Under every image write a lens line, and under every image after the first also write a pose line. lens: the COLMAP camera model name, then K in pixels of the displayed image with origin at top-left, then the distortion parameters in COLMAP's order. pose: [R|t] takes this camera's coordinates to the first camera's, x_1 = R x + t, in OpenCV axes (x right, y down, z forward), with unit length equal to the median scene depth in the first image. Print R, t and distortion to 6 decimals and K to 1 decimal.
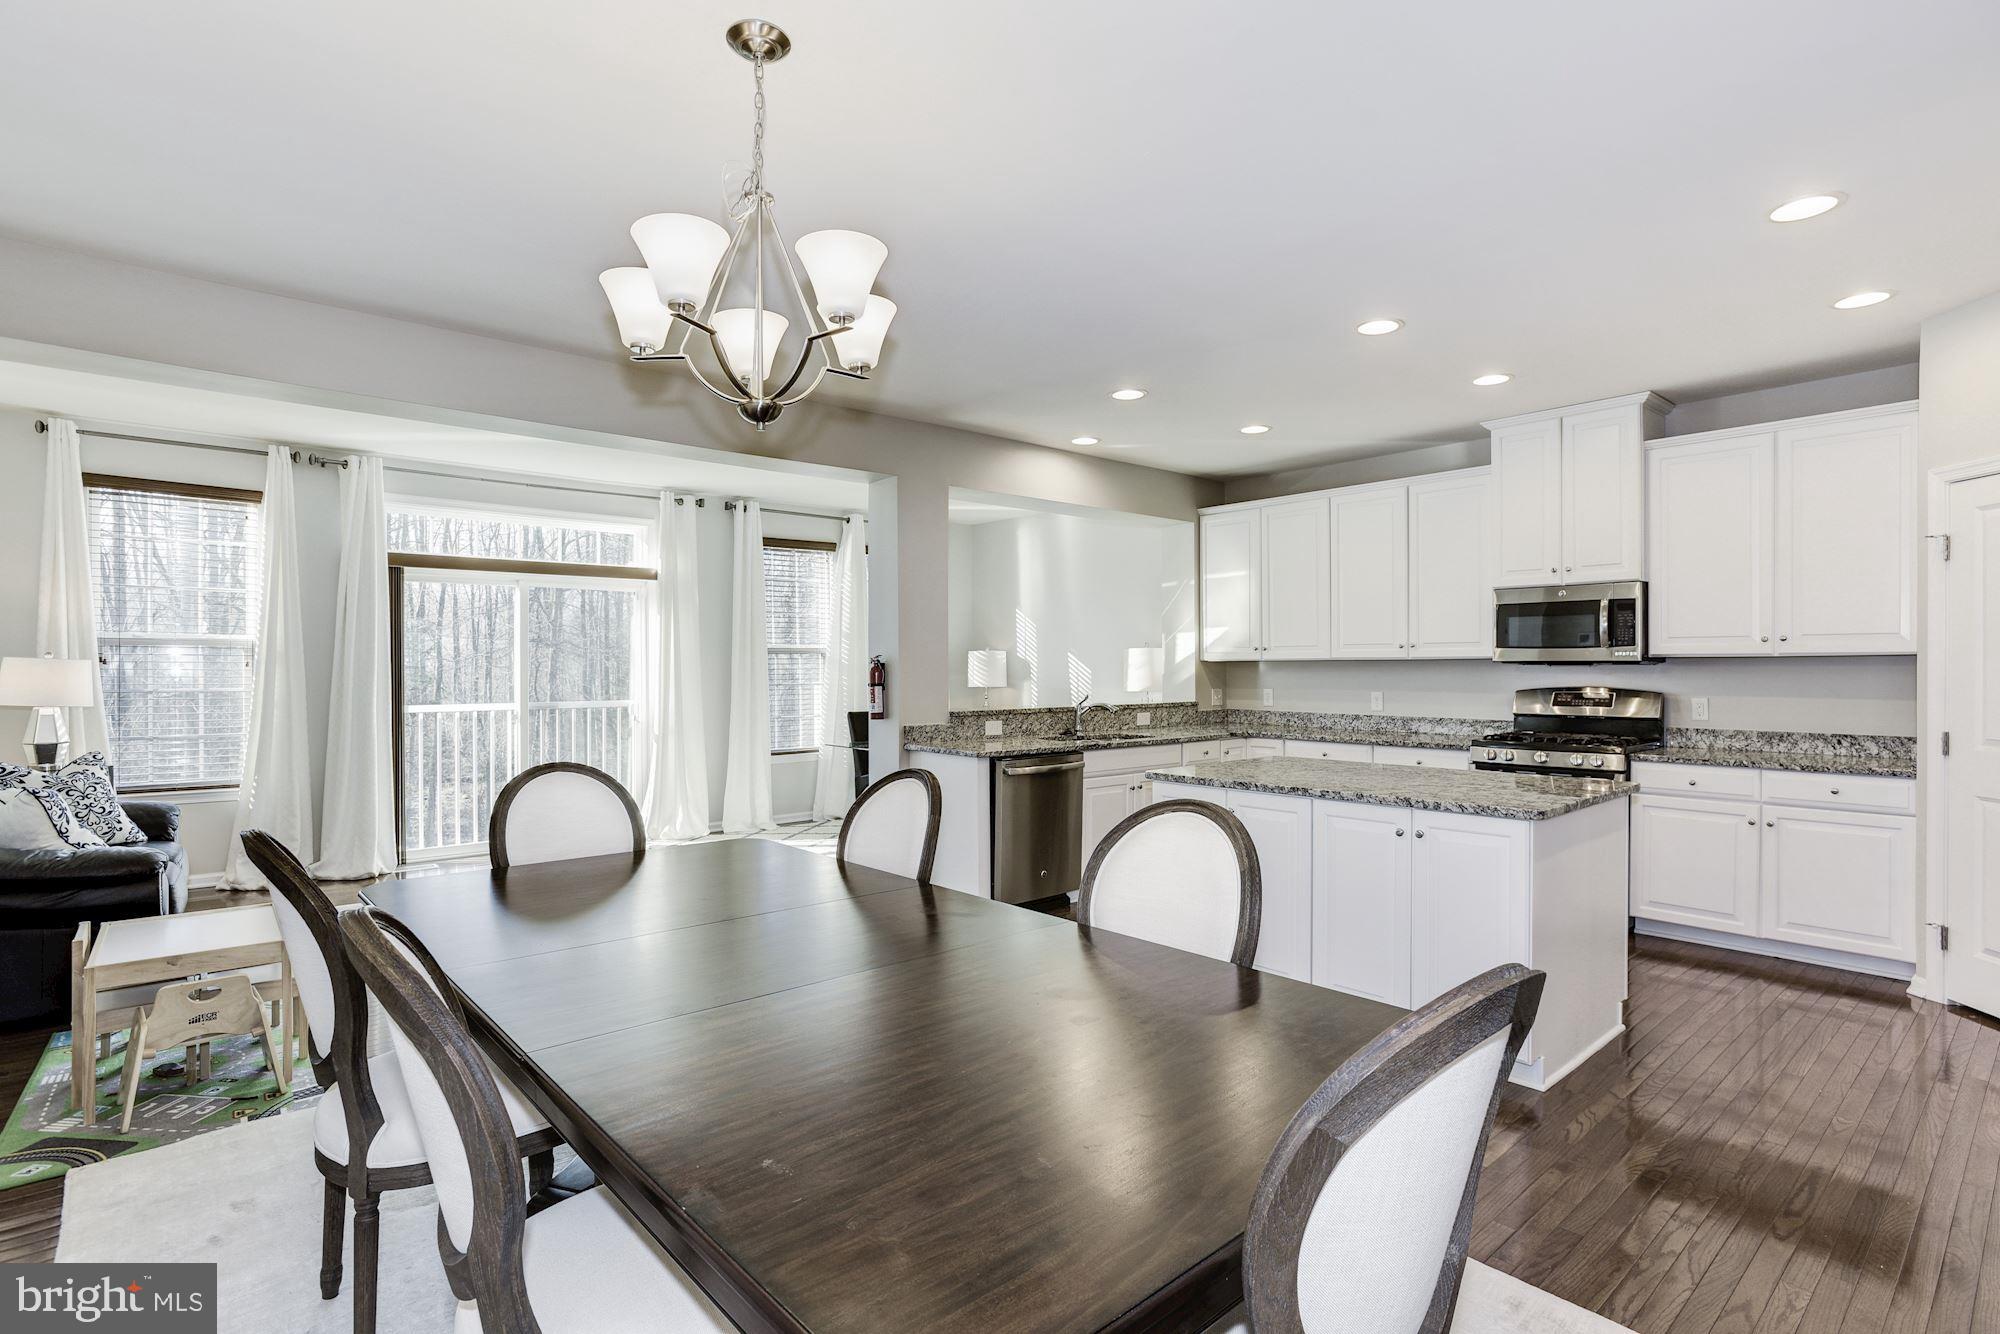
lens RADIAL K [[968.7, 0, 1022.9], [0, 968.7, 672.4], [0, 0, 1]] dist [-0.042276, 0.022539]
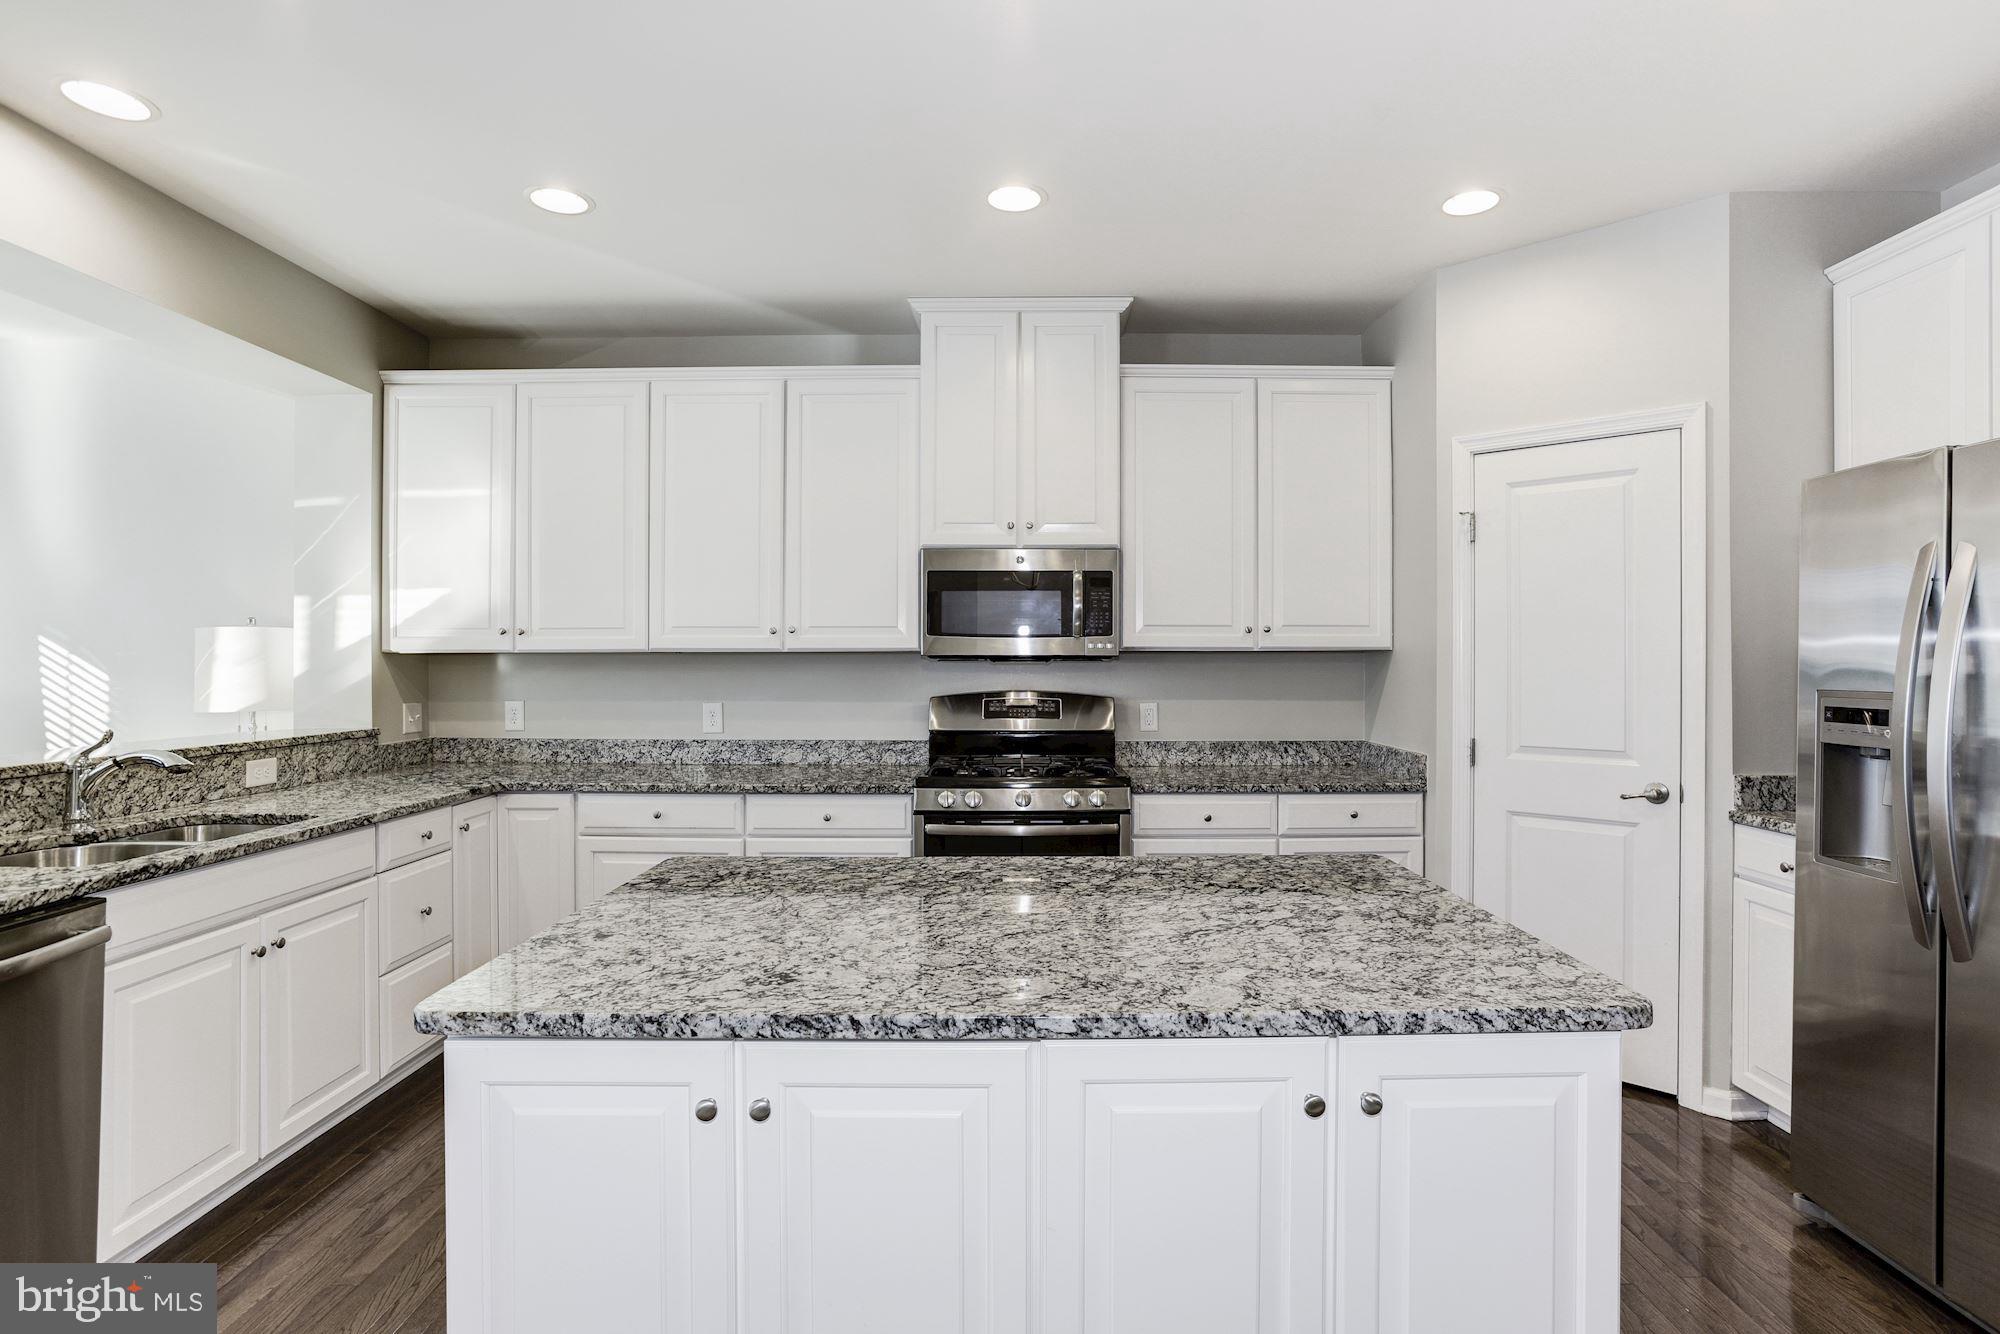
lens RADIAL K [[991.5, 0, 1024.1], [0, 991.5, 661.5], [0, 0, 1]] dist [-0.058431, 0.033515]
pose [[0.660132, 0.002333, 0.751146, 0.016814], [0.003605, 0.999974, -0.006274, -0.002686], [-0.751141, 0.006849, 0.660107, 0.483299]]
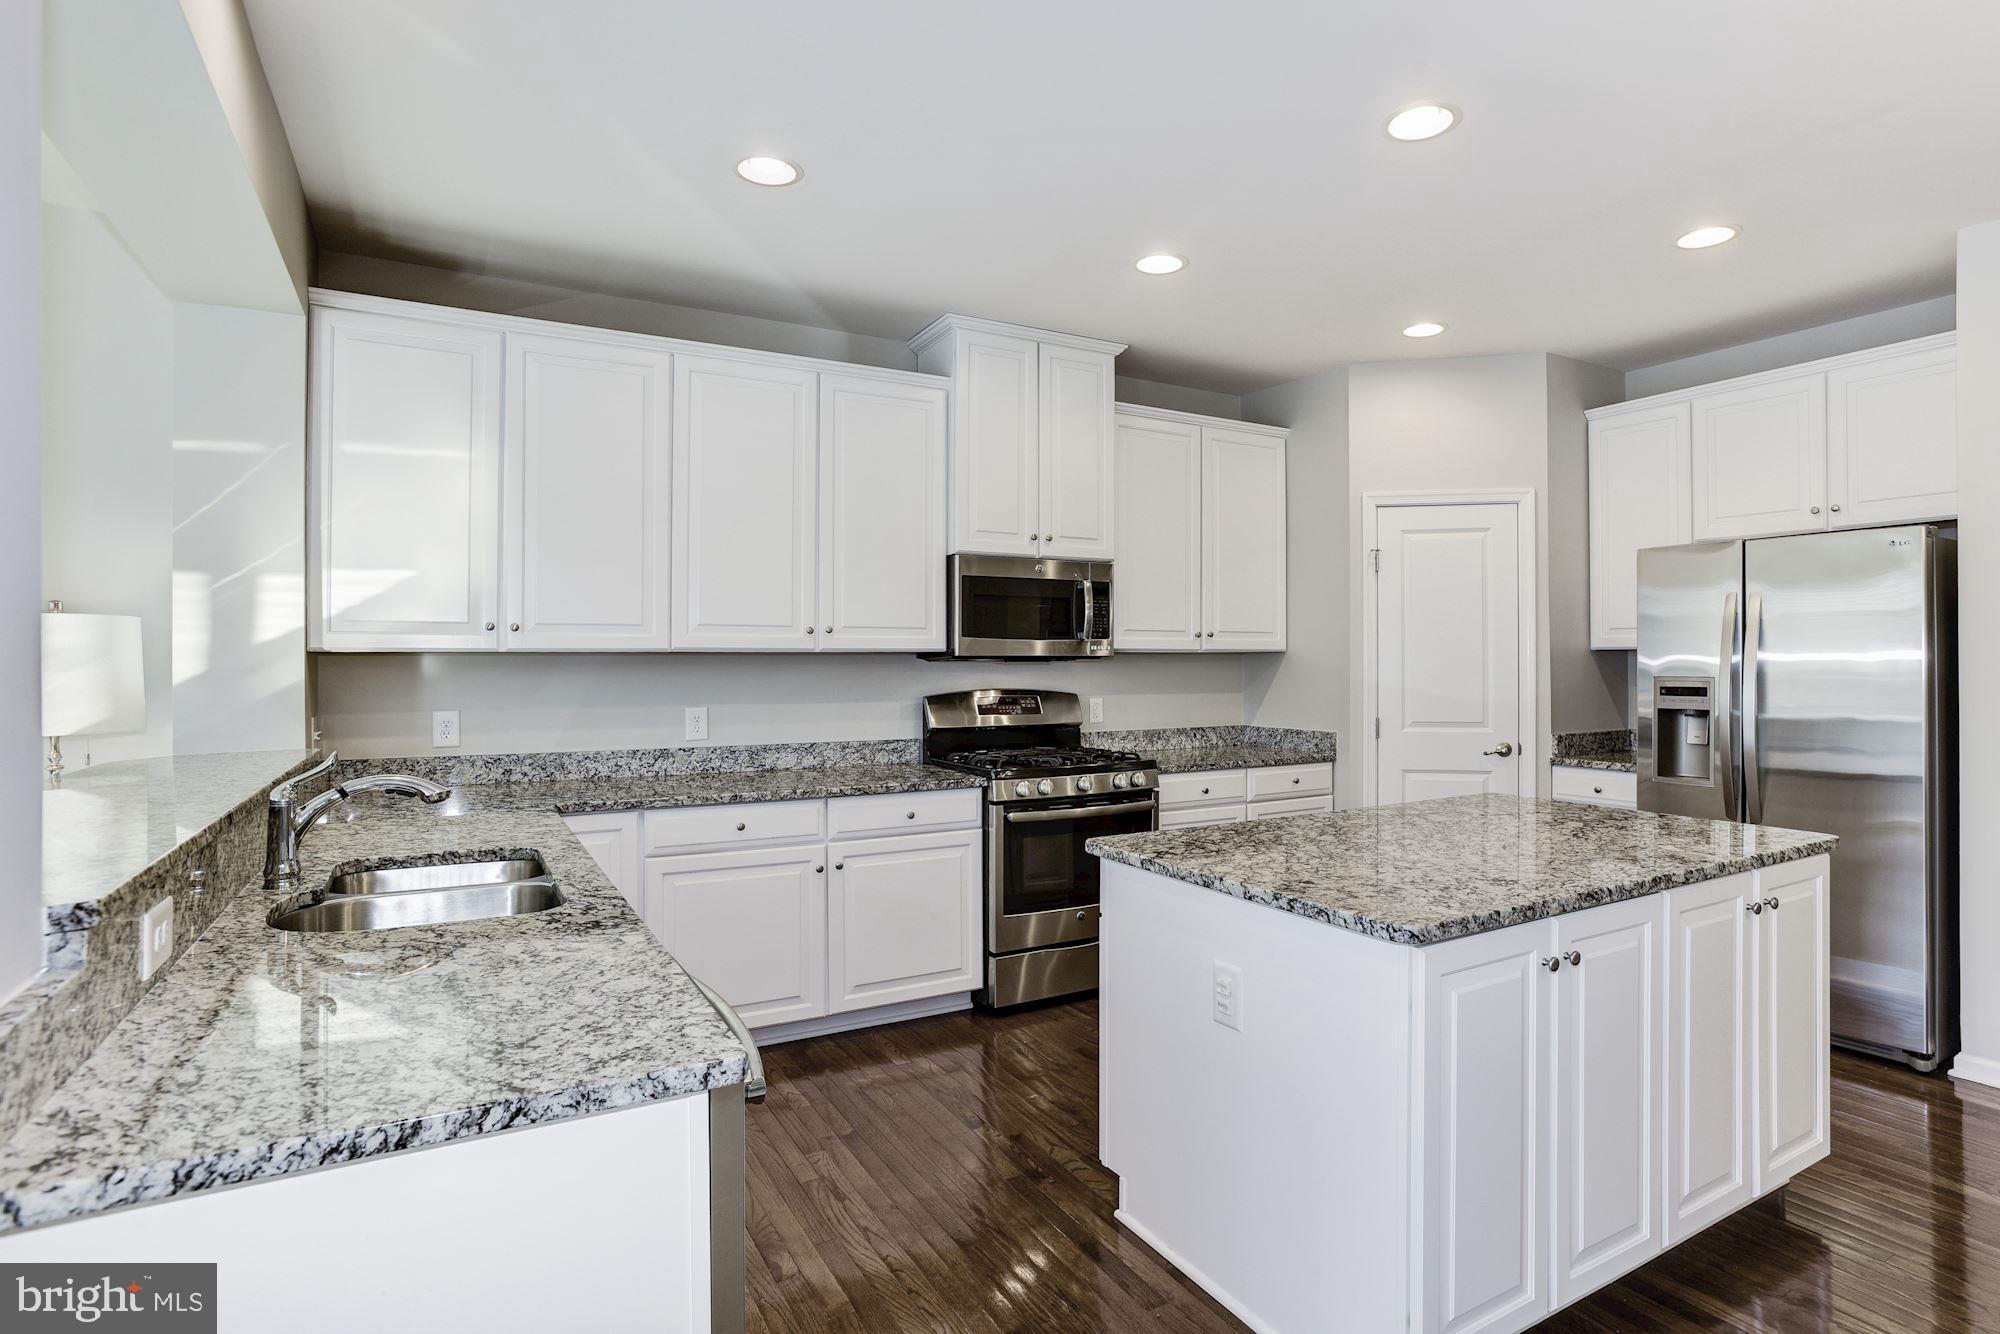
lens RADIAL K [[1017.4, 0, 1048.5], [0, 1017.4, 666.6], [0, 0, 1]] dist [-0.069489, 0.043807]
pose [[0.192441, -0.003094, 0.981304, -0.222848], [0.008090, 0.999966, 0.001566, -0.004295], [-0.981275, 0.007638, 0.192459, 0.781852]]
